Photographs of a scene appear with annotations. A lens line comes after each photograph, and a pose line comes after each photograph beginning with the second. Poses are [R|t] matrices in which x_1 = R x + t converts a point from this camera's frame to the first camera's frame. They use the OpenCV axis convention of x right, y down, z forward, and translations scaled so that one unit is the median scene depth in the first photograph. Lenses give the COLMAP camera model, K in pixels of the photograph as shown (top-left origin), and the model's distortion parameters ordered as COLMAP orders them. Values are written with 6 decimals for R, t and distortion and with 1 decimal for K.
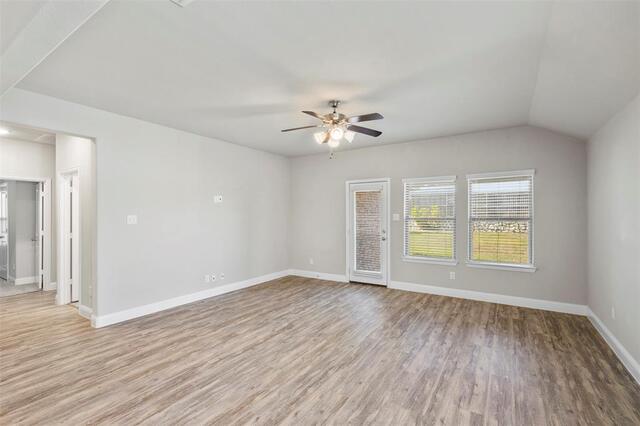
lens RADIAL K [[290.2, 0, 319.6], [0, 290.2, 213.1], [0, 0, 1]] dist [-0.000228, 0.000118]
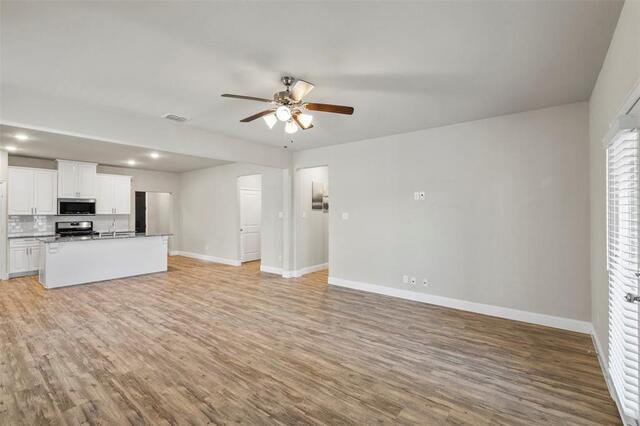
lens RADIAL K [[290.2, 0, 319.6], [0, 290.2, 213.1], [0, 0, 1]] dist [-0.000228, 0.000118]
pose [[-0.099631, 0.004013, -0.995016, 0.867443], [0.004703, 0.999983, 0.003562, 0.003312], [0.995013, -0.004325, -0.099648, 1.170095]]
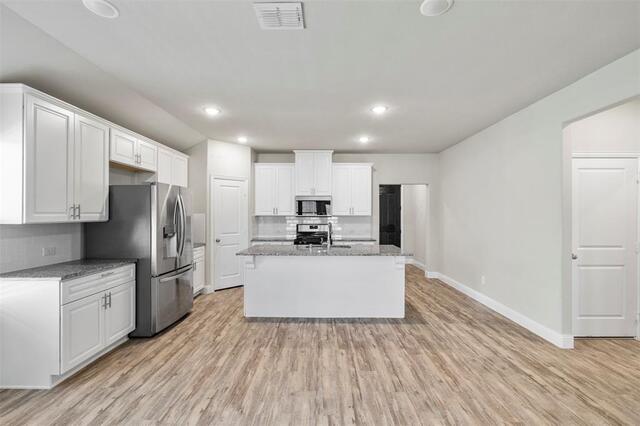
lens RADIAL K [[286.9, 0, 317.5], [0, 286.9, 214.5], [0, 0, 1]] dist [-0.000400, -0.000018]
pose [[-0.849406, 0.000577, -0.527739, -0.181306], [0.001218, 0.999999, -0.000868, 0.008472], [0.527738, -0.001380, -0.849406, 0.667318]]
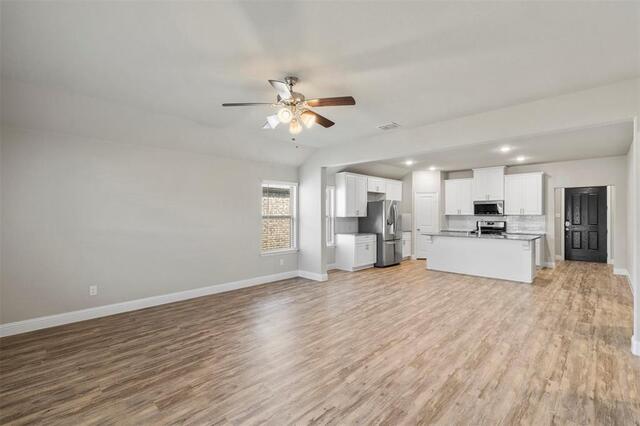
lens RADIAL K [[290.2, 0, 319.6], [0, 290.2, 213.1], [0, 0, 1]] dist [-0.000228, 0.000118]
pose [[-0.978647, 0.001314, 0.205545, -0.199795], [0.000101, 0.999983, -0.005913, 0.011508], [-0.205550, -0.005766, -0.978630, 1.801976]]
